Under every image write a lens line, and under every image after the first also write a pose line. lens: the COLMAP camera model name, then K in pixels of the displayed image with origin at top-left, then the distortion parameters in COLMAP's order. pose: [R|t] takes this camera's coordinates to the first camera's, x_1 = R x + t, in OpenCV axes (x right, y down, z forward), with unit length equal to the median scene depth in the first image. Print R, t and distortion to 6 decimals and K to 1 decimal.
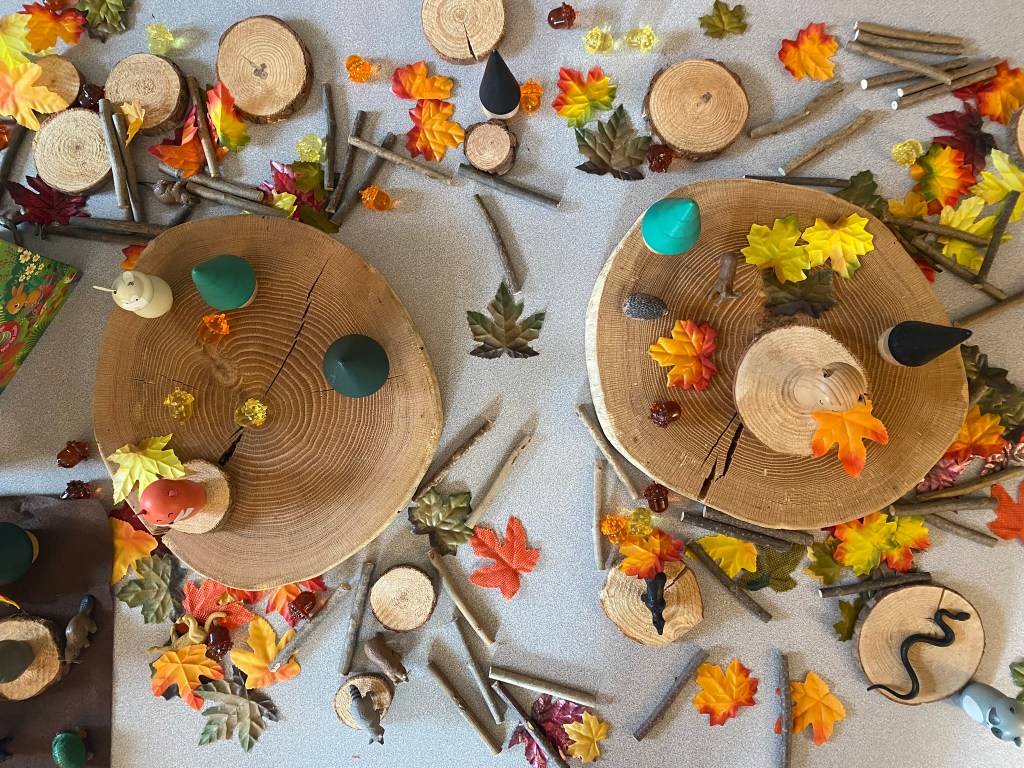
lens RADIAL K [[746.8, 0, 512.0], [0, 746.8, 384.0], [0, 0, 1]] dist [0.025356, -0.053630]
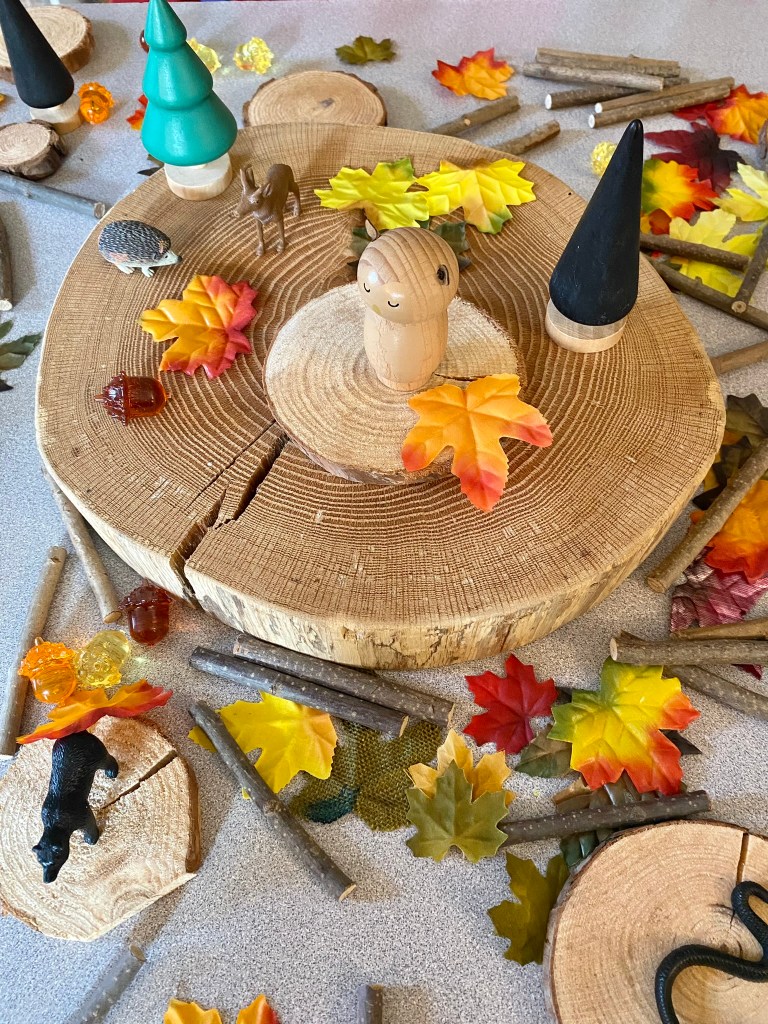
lens RADIAL K [[776.8, 0, 384.0], [0, 776.8, 512.0], [0, 0, 1]] dist [0.042571, -0.106142]
pose [[0.997957, 0.044097, -0.046222, 0.400737], [-0.059835, 0.898670, -0.434525, 0.331241], [0.022377, 0.436403, 0.899473, 0.536771]]
